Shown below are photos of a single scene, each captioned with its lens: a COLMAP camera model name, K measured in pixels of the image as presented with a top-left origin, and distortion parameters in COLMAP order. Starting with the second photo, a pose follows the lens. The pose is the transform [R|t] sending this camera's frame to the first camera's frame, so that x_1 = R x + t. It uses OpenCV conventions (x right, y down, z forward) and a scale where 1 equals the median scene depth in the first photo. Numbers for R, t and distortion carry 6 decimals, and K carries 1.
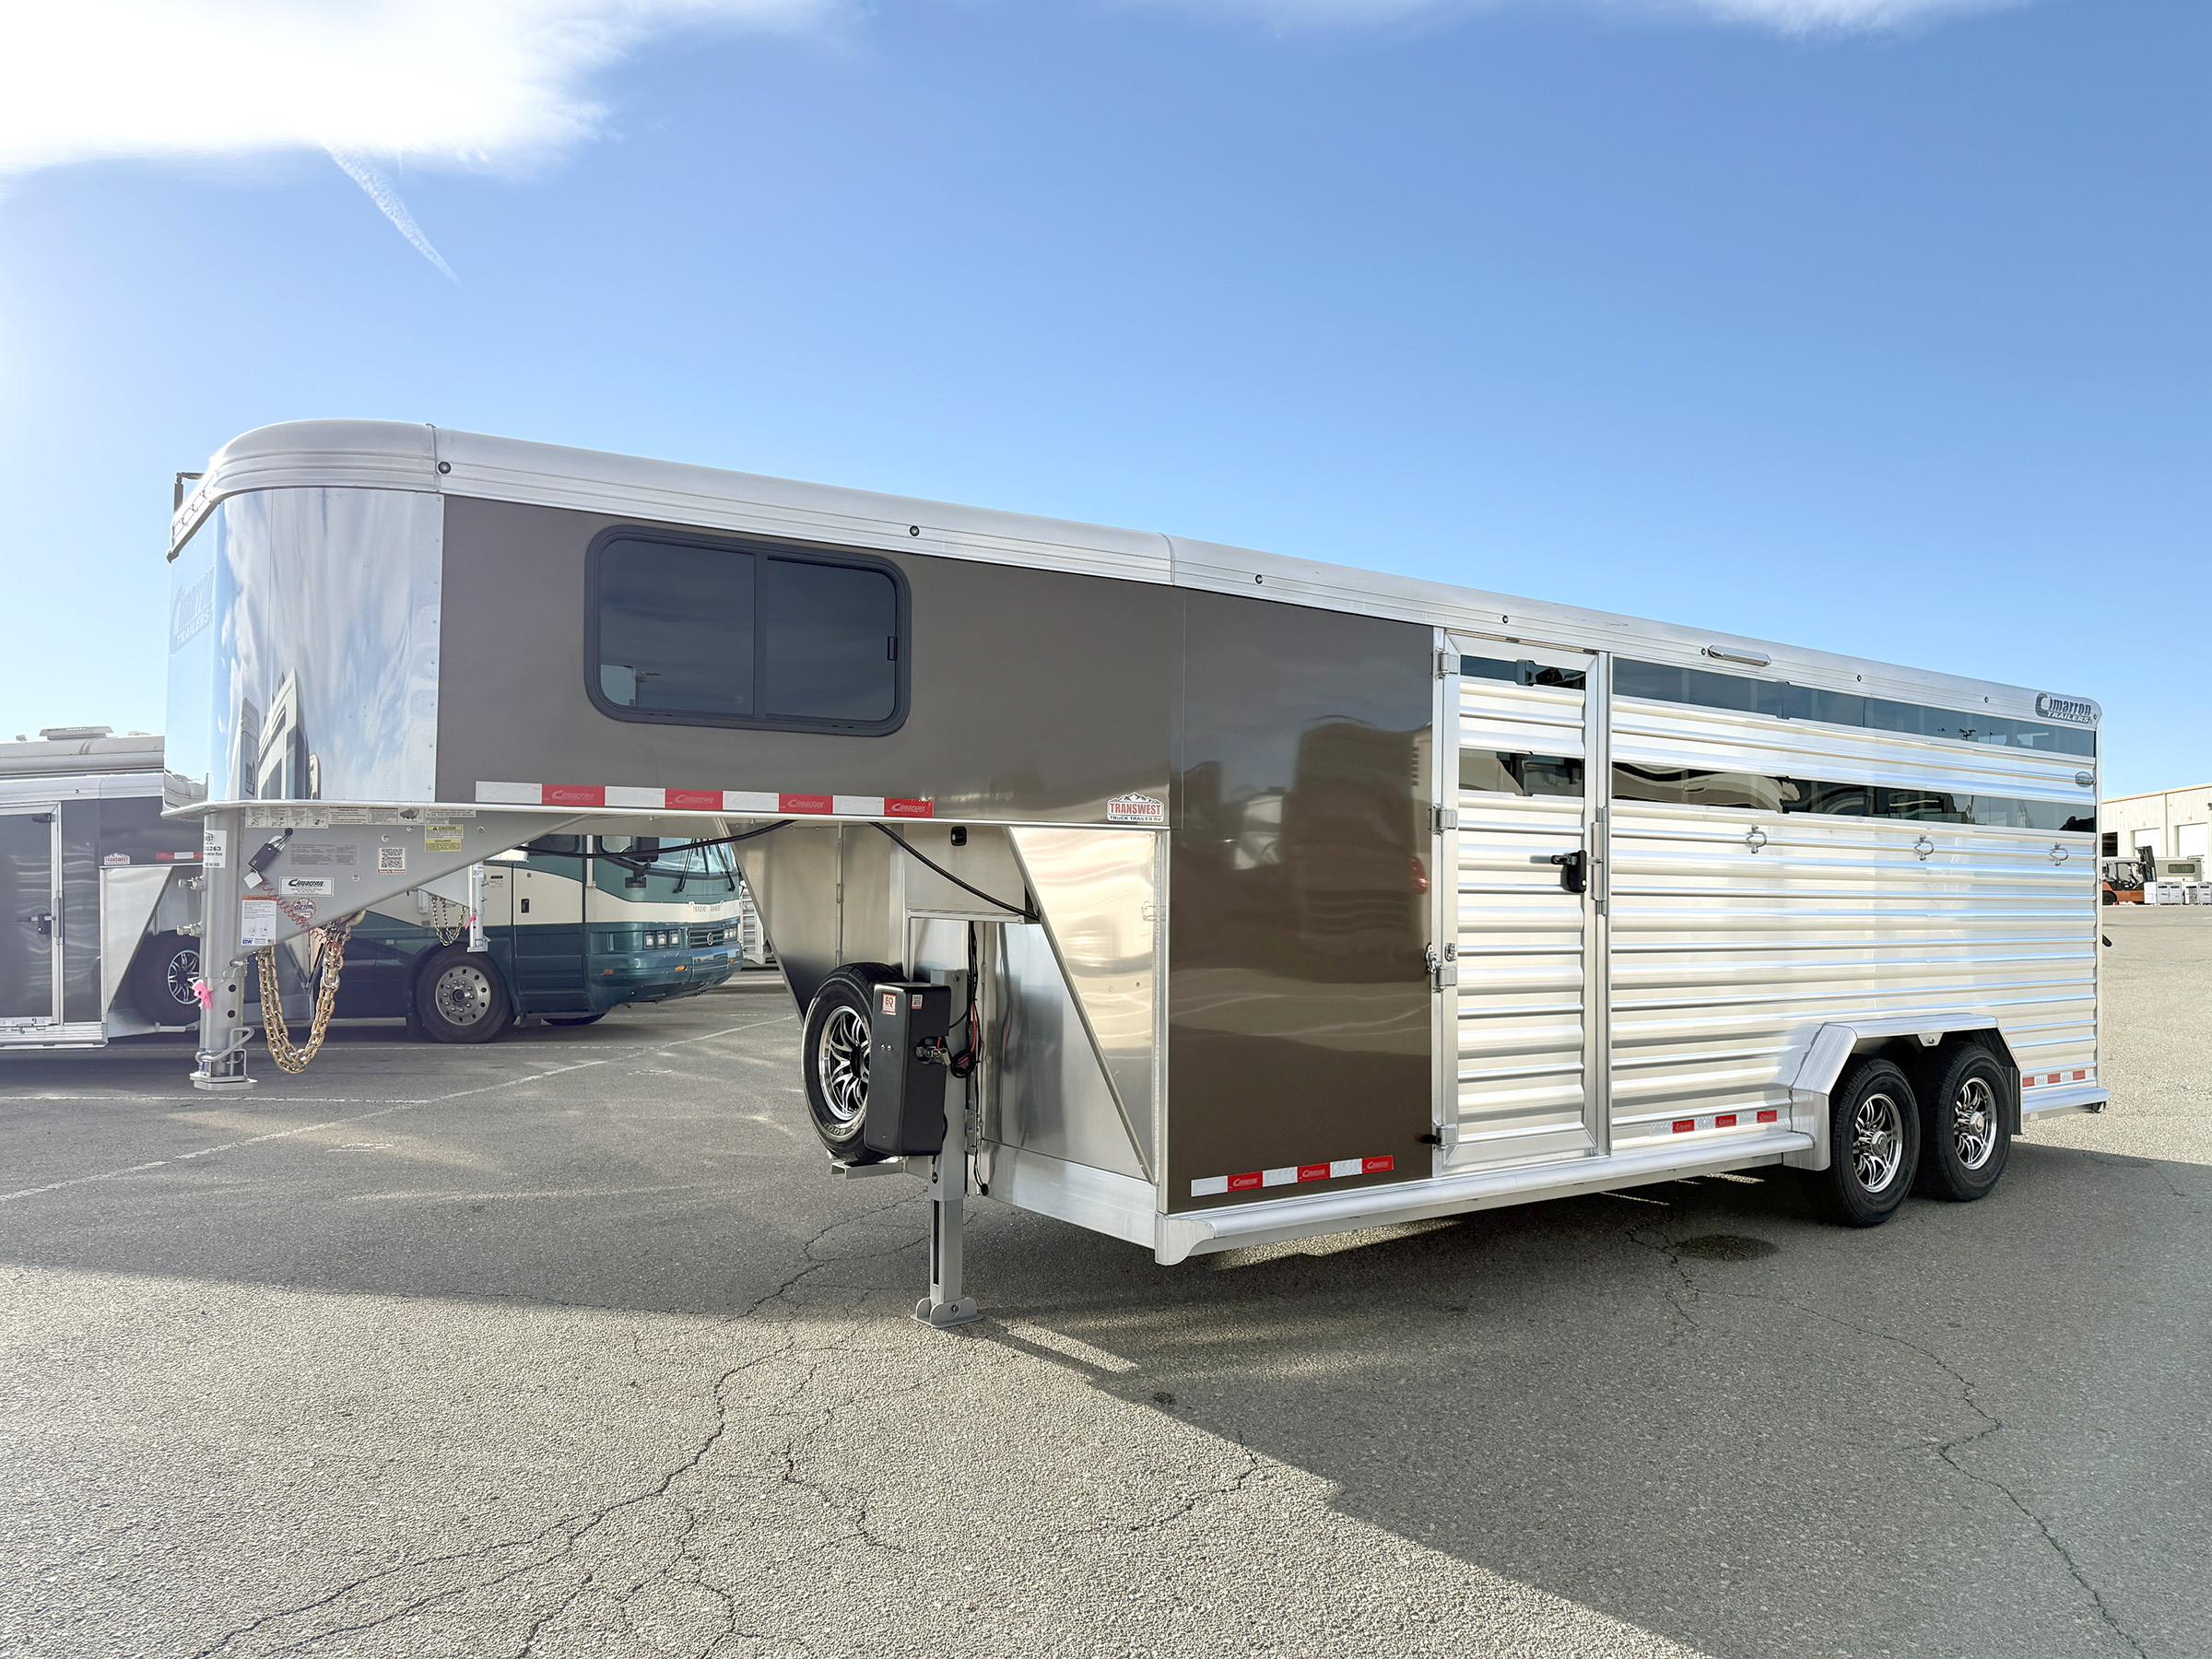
lens RADIAL K [[1780.9, 0, 1196.2], [0, 1780.9, 820.7], [0, 0, 1]] dist [0.145407, -0.281690]
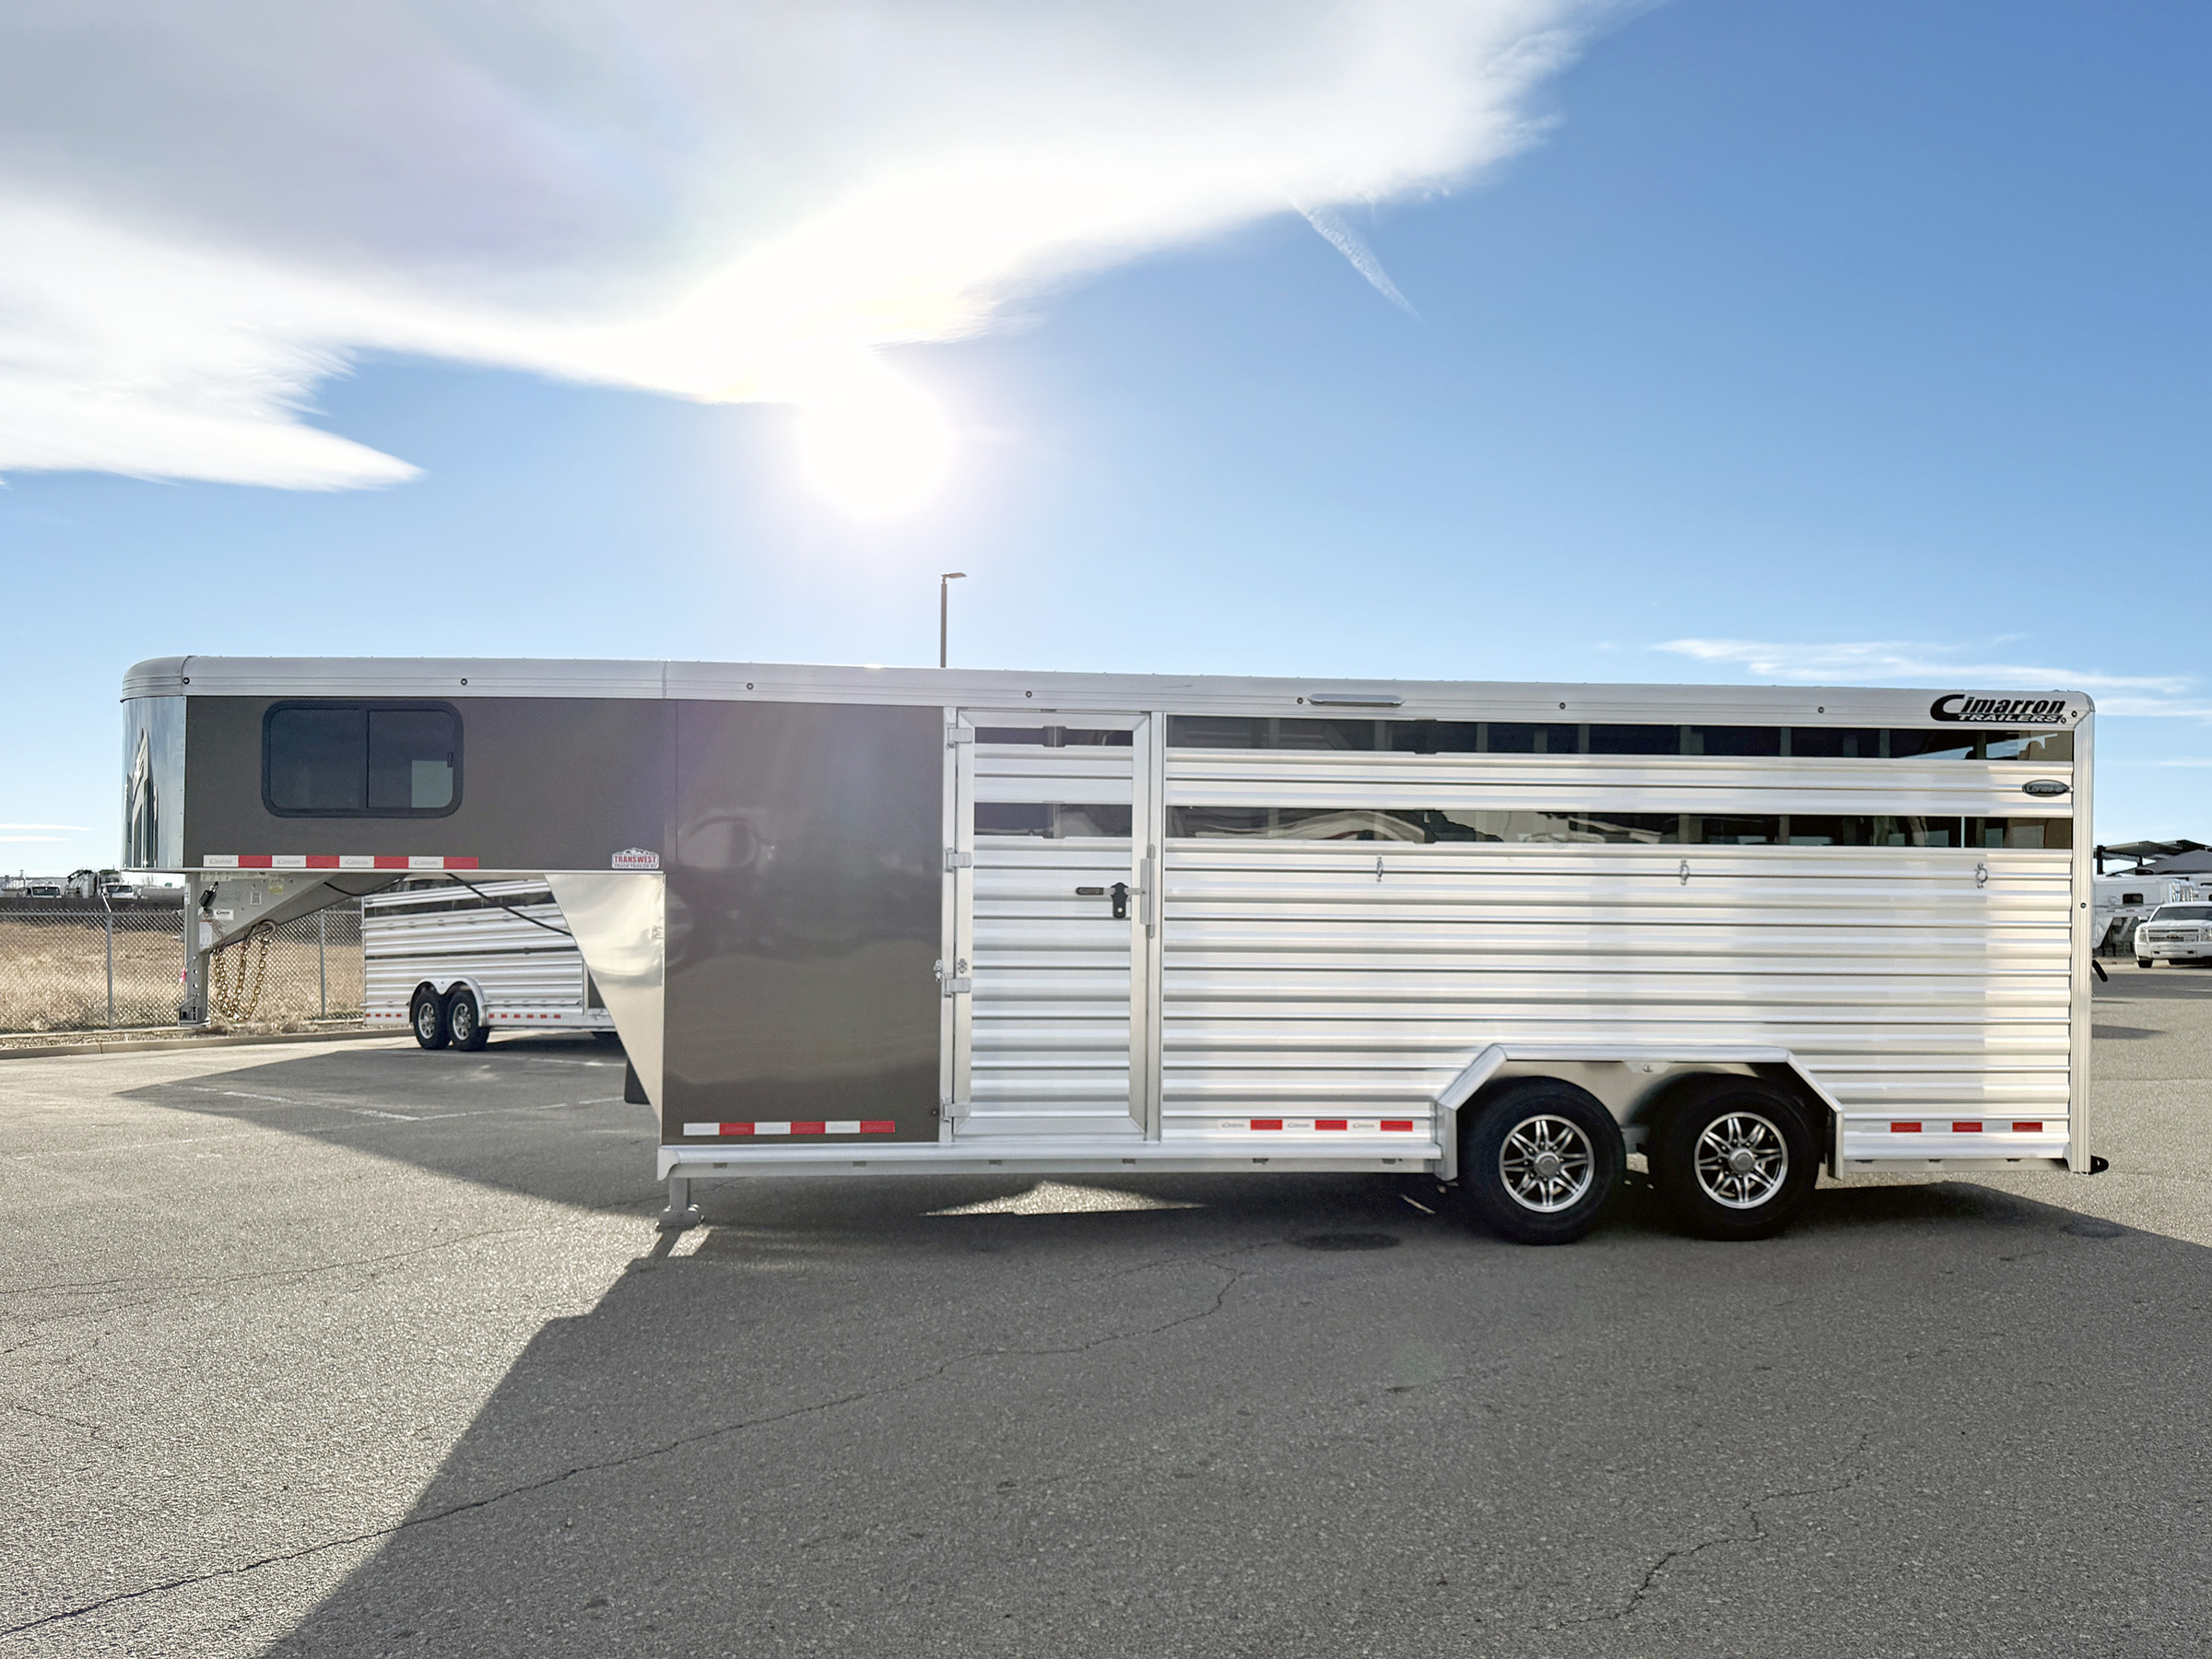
lens RADIAL K [[1780.9, 0, 1196.2], [0, 1780.9, 820.7], [0, 0, 1]] dist [0.145407, -0.281690]
pose [[0.817836, -0.015207, -0.575251, 0.949035], [0.019908, 0.999800, 0.001873, -0.025550], [0.575107, -0.012984, 0.817975, 0.065676]]
